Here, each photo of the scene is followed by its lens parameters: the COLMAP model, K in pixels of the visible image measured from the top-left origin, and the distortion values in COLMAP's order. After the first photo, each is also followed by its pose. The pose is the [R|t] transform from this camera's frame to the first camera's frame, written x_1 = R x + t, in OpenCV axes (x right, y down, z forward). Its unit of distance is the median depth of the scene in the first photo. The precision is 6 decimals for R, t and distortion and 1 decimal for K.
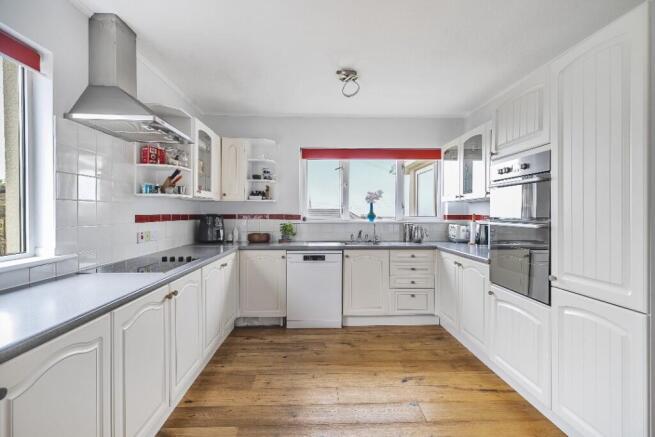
lens RADIAL K [[310.2, 0, 322.6], [0, 310.2, 216.7], [0, 0, 1]] dist [0.001677, 0.001358]
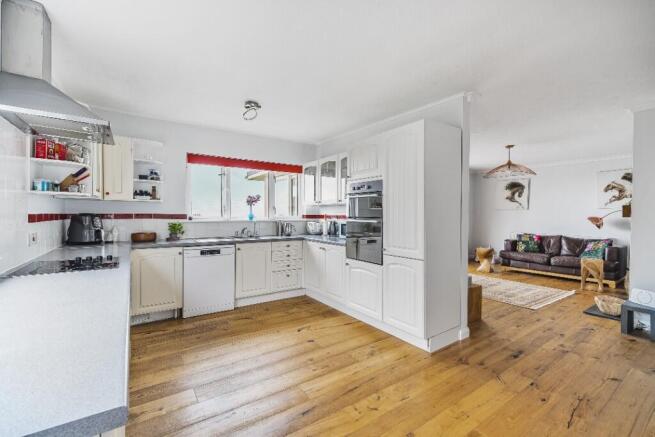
lens RADIAL K [[288.1, 0, 327.0], [0, 288.1, 216.9], [0, 0, 1]] dist [0.001061, 0.000533]
pose [[0.838790, -0.001231, 0.544453, -0.252760], [0.000072, 0.999998, 0.002150, 0.000059], [-0.544455, -0.001764, 0.838789, -0.132909]]
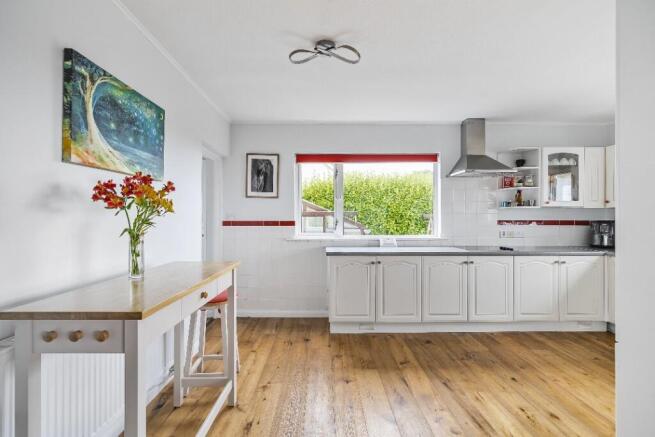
lens RADIAL K [[288.1, 0, 326.8], [0, 288.1, 216.5], [0, 0, 1]] dist [0.001061, 0.000533]
pose [[-0.016588, -0.000752, -0.999862, 0.719603], [-0.014082, 0.999901, -0.000518, -0.009387], [0.999763, 0.014071, -0.016597, 0.088412]]
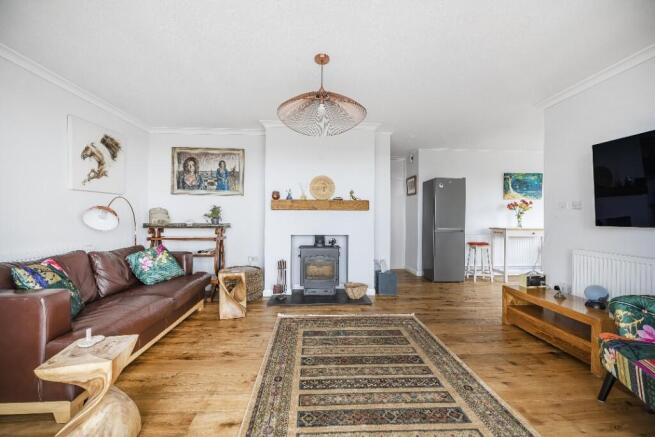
lens RADIAL K [[281.4, 0, 327.5], [0, 281.4, 218.5], [0, 0, 1]] dist [0.000251, 0.000000]
pose [[-0.999704, -0.008556, -0.022775, 1.452714], [-0.008797, 0.999906, 0.010473, 0.028526], [0.022683, 0.010670, -0.999686, 1.436761]]
